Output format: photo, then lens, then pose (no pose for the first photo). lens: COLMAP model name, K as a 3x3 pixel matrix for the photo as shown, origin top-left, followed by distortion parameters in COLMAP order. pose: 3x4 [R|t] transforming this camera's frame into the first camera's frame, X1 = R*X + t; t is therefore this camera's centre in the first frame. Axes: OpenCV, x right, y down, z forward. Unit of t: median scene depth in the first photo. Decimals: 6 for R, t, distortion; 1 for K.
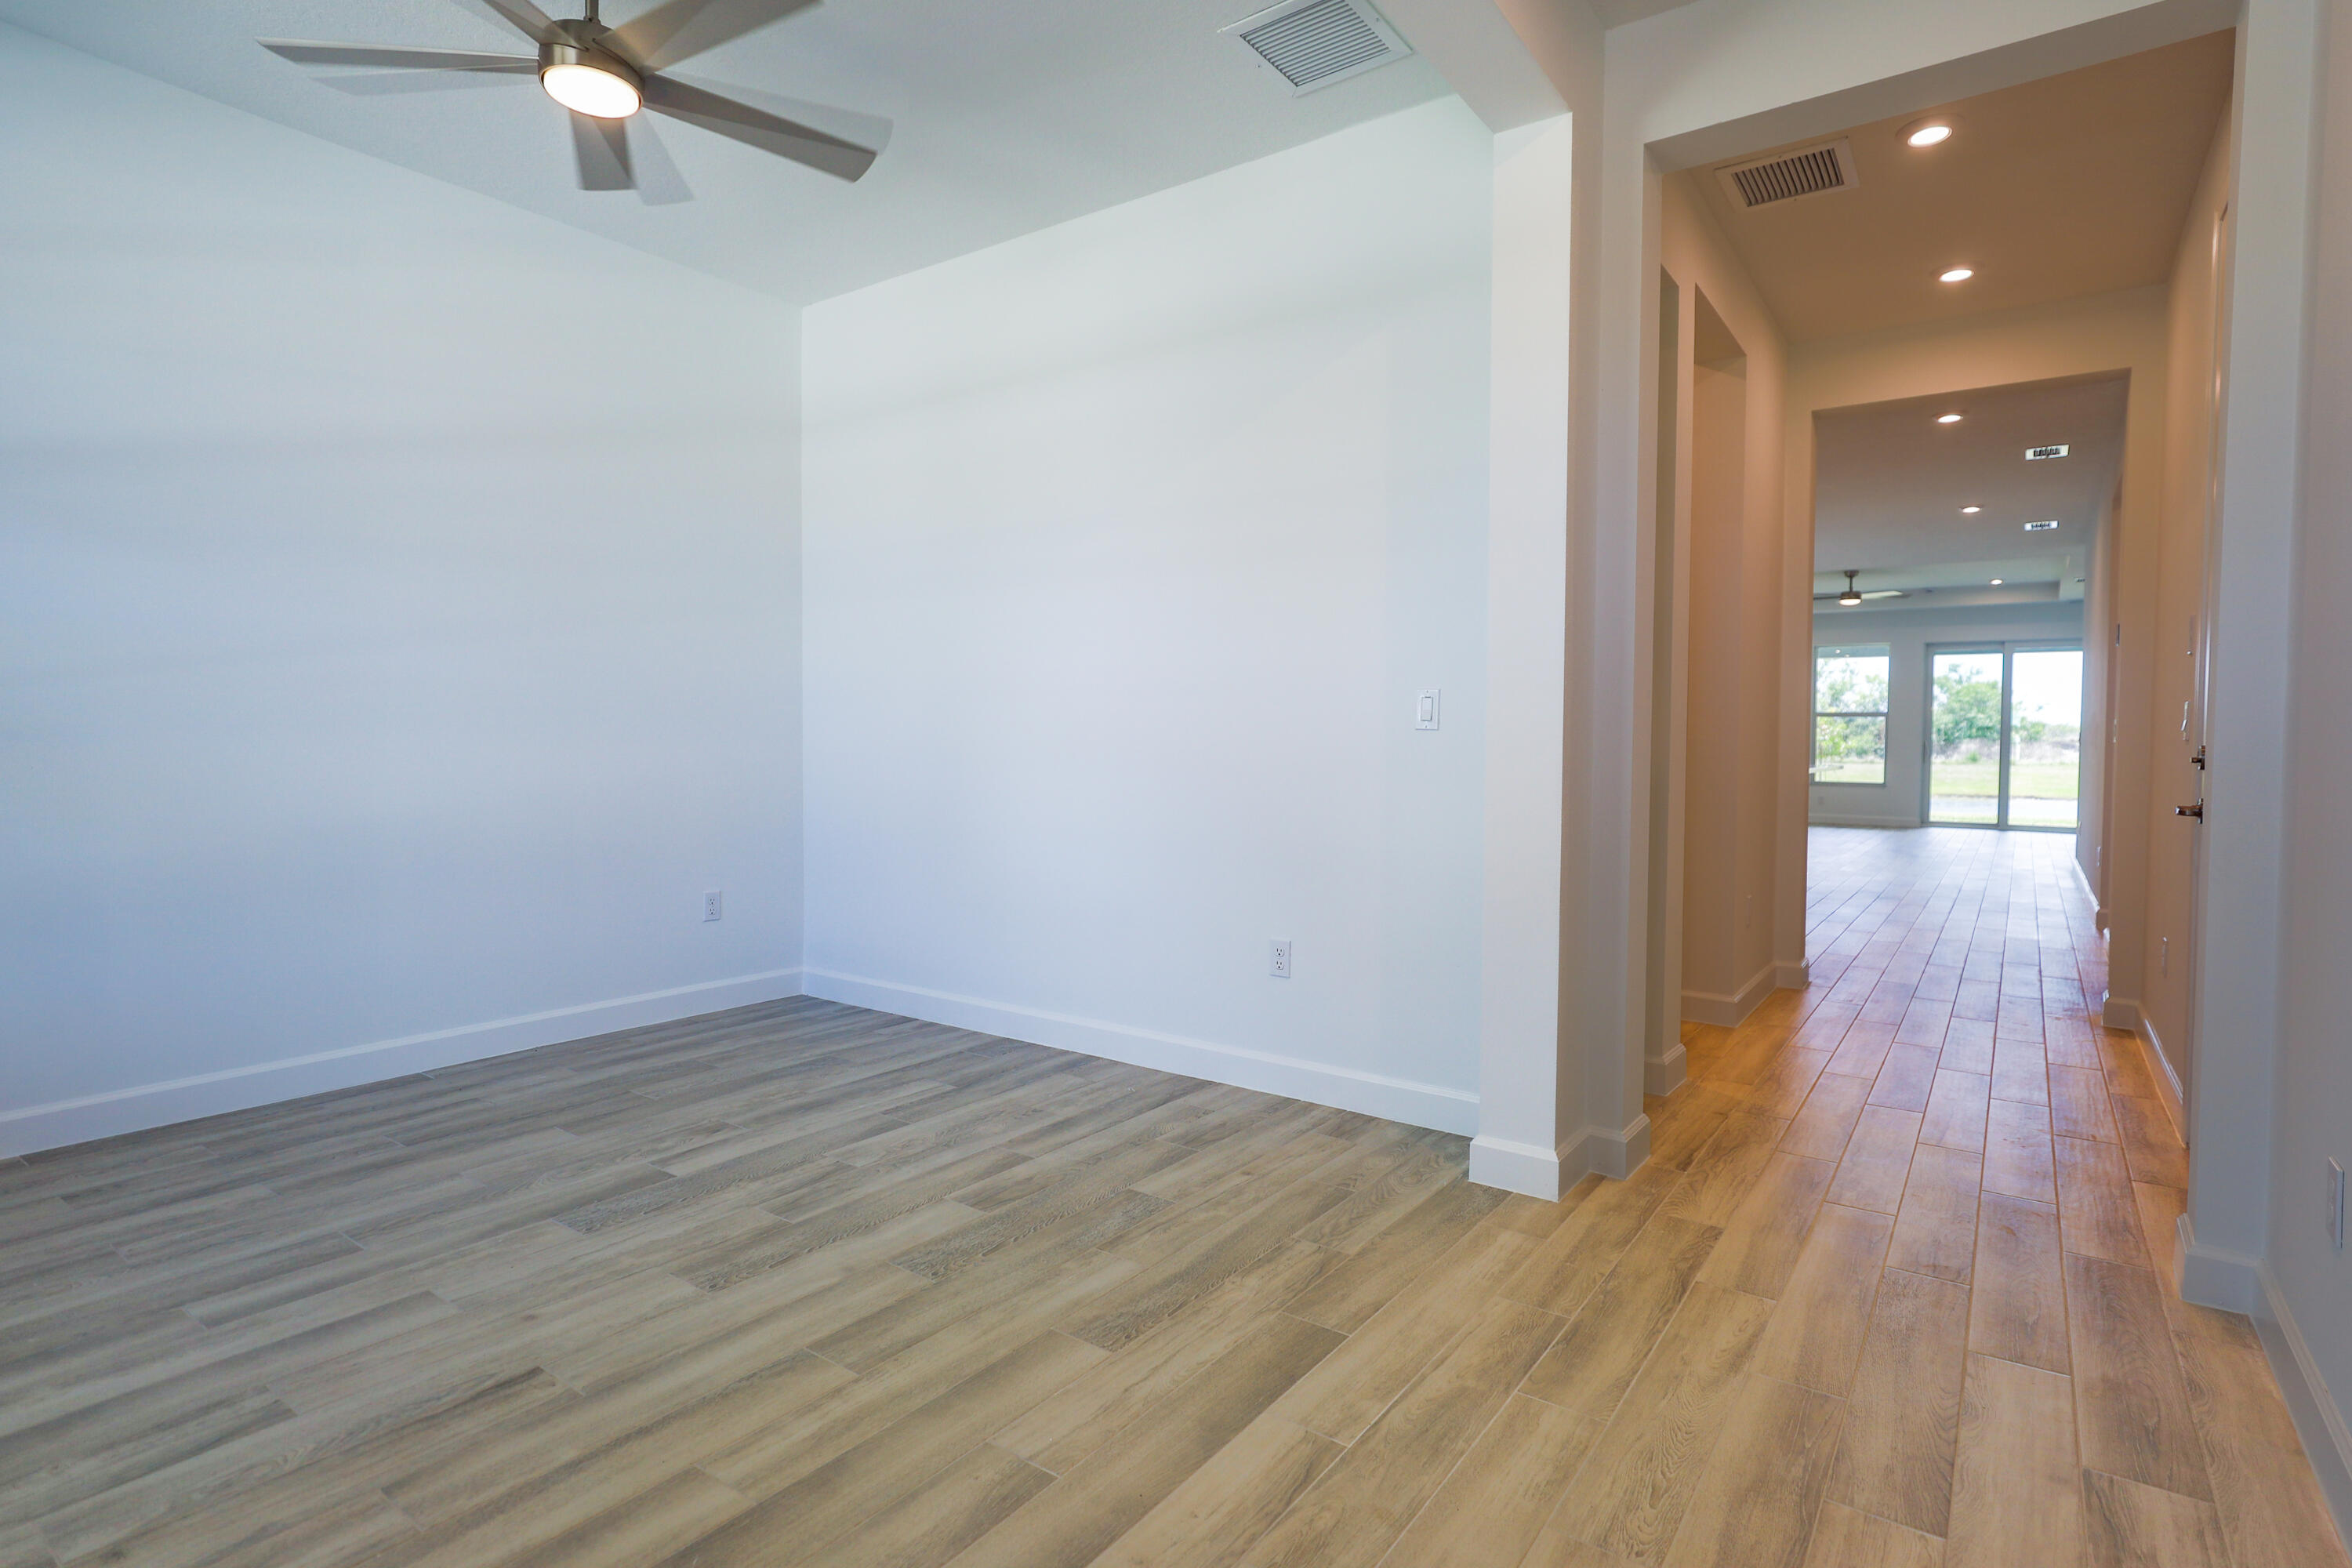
lens RADIAL K [[1128.6, 0, 1186.6], [0, 1128.6, 773.7], [0, 0, 1]] dist [-0.016227, 0.008160]
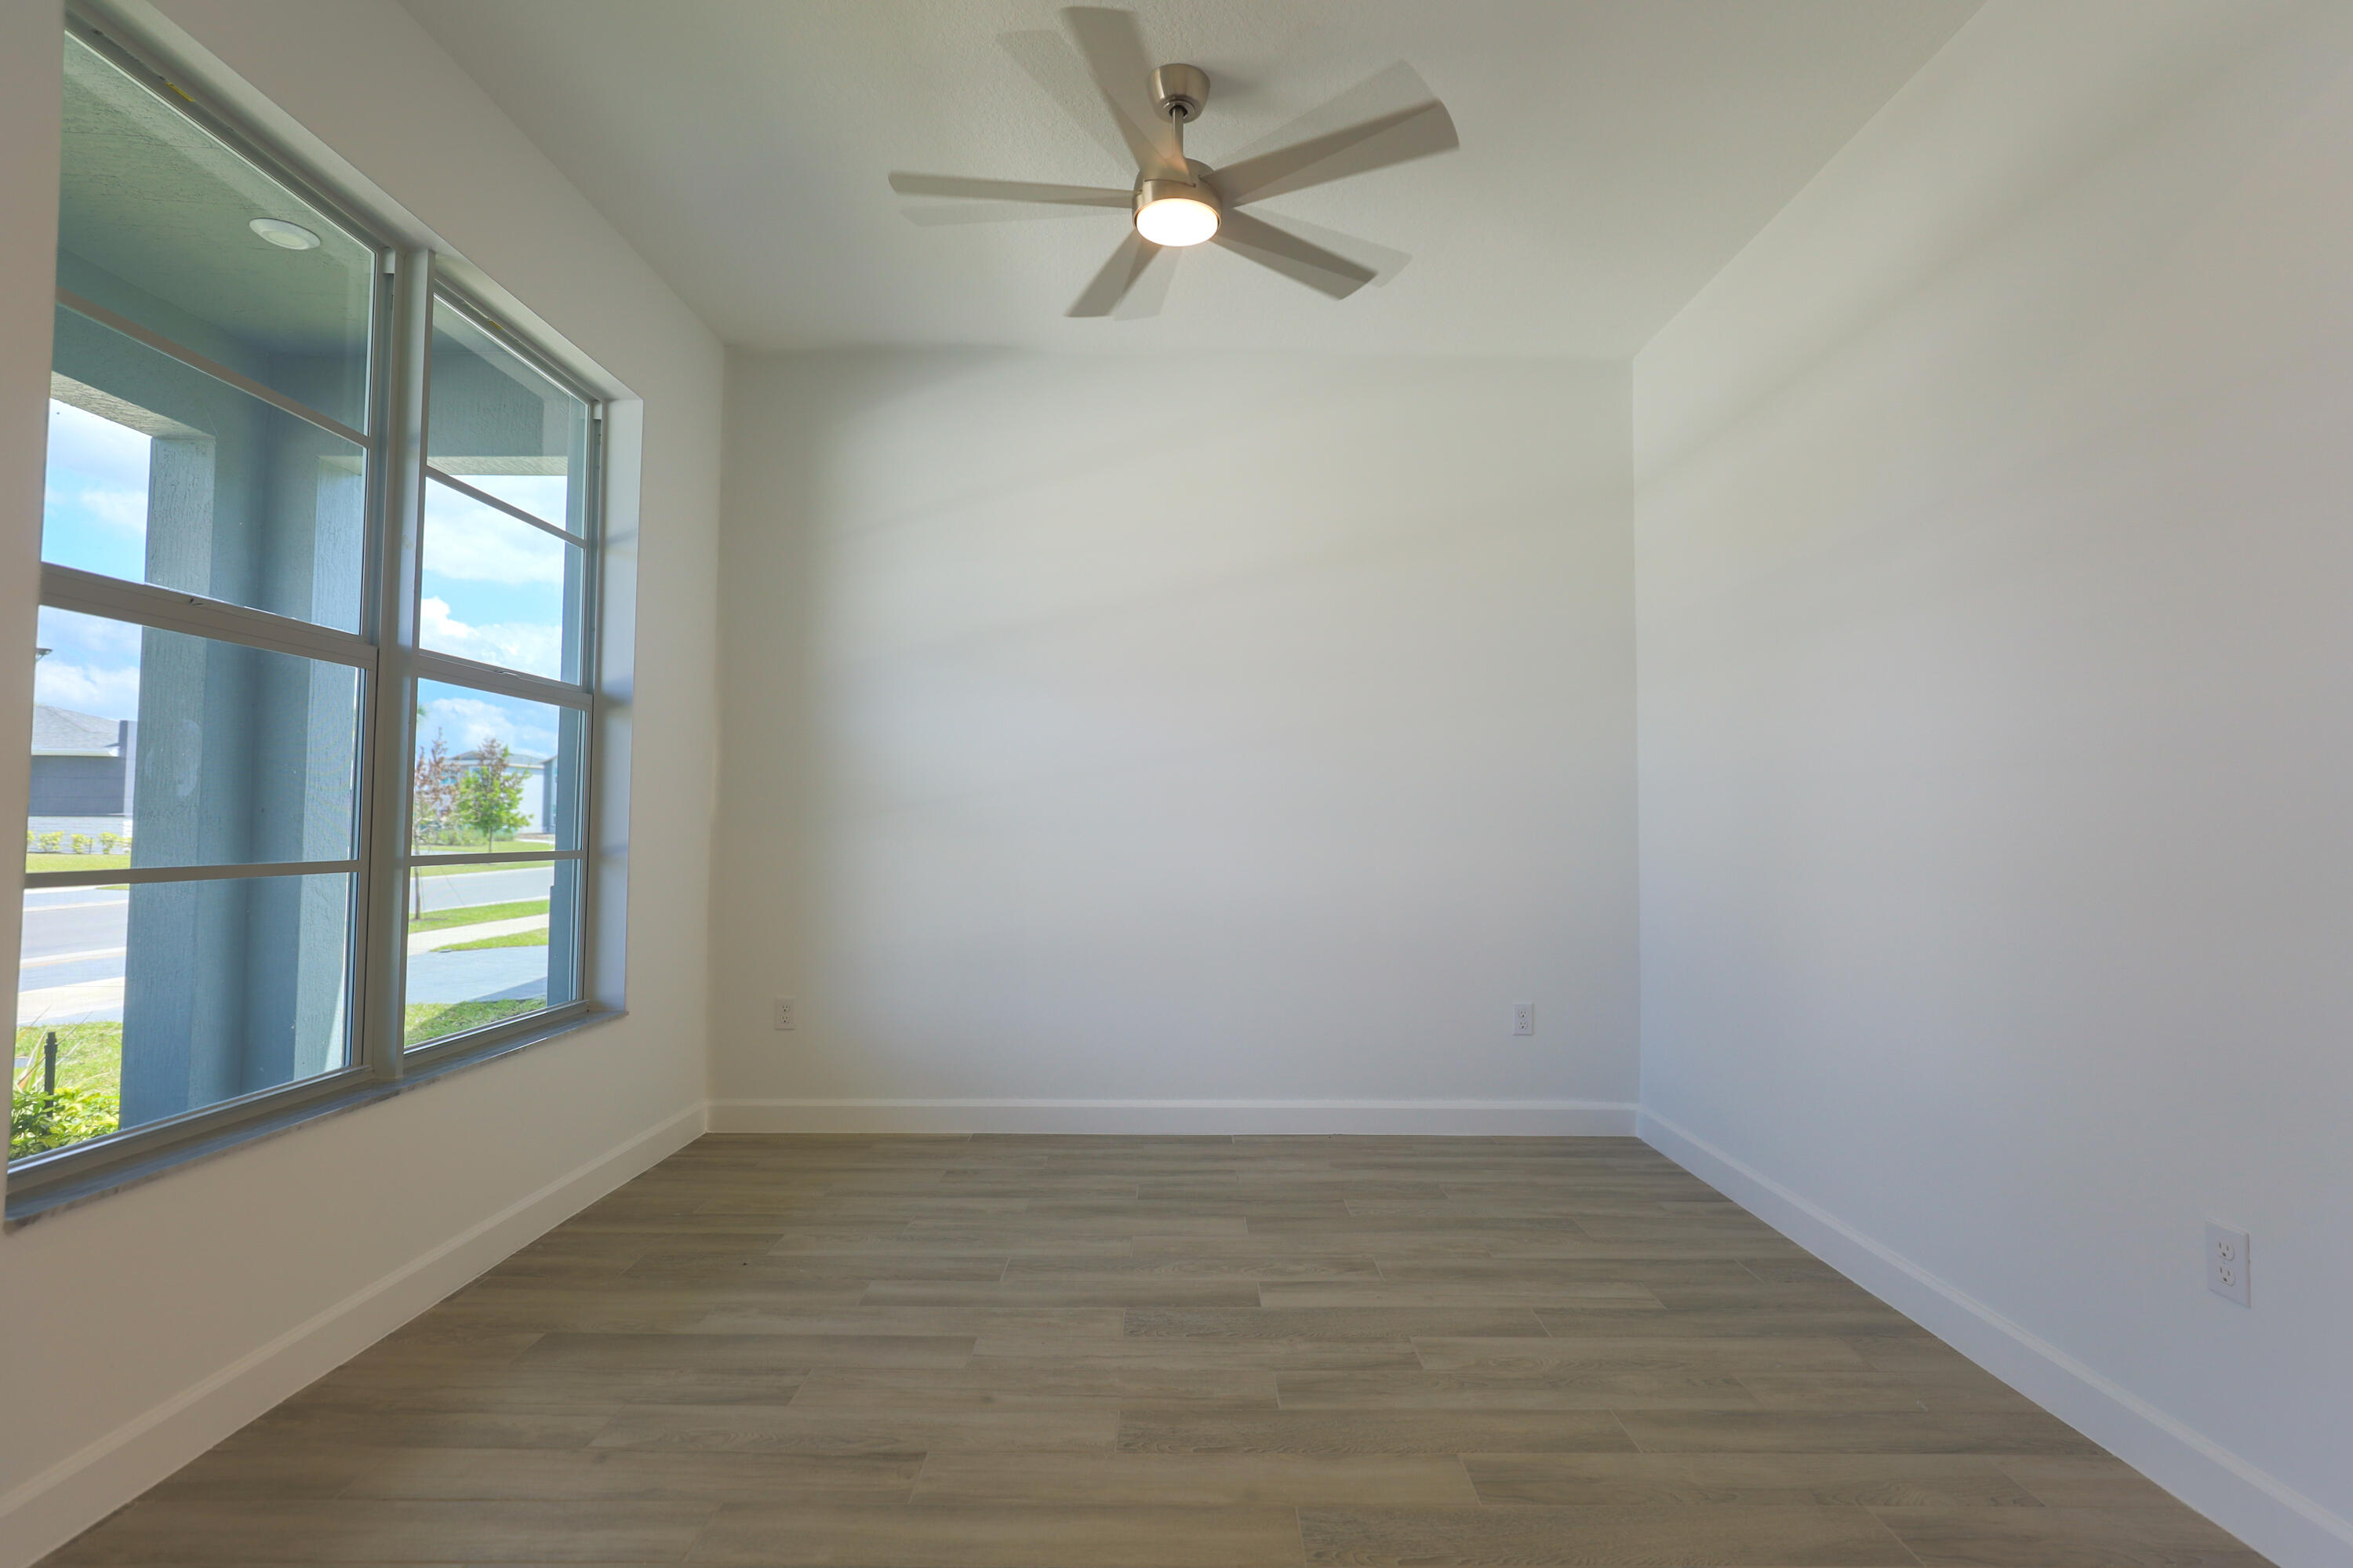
lens RADIAL K [[1129.1, 0, 1177.4], [0, 1129.1, 784.0], [0, 0, 1]] dist [-0.016227, 0.008160]
pose [[0.605654, -0.032402, -0.795068, 0.241584], [-0.031832, 0.997384, -0.064895, -0.010318], [0.795091, 0.064613, 0.603038, 0.327215]]
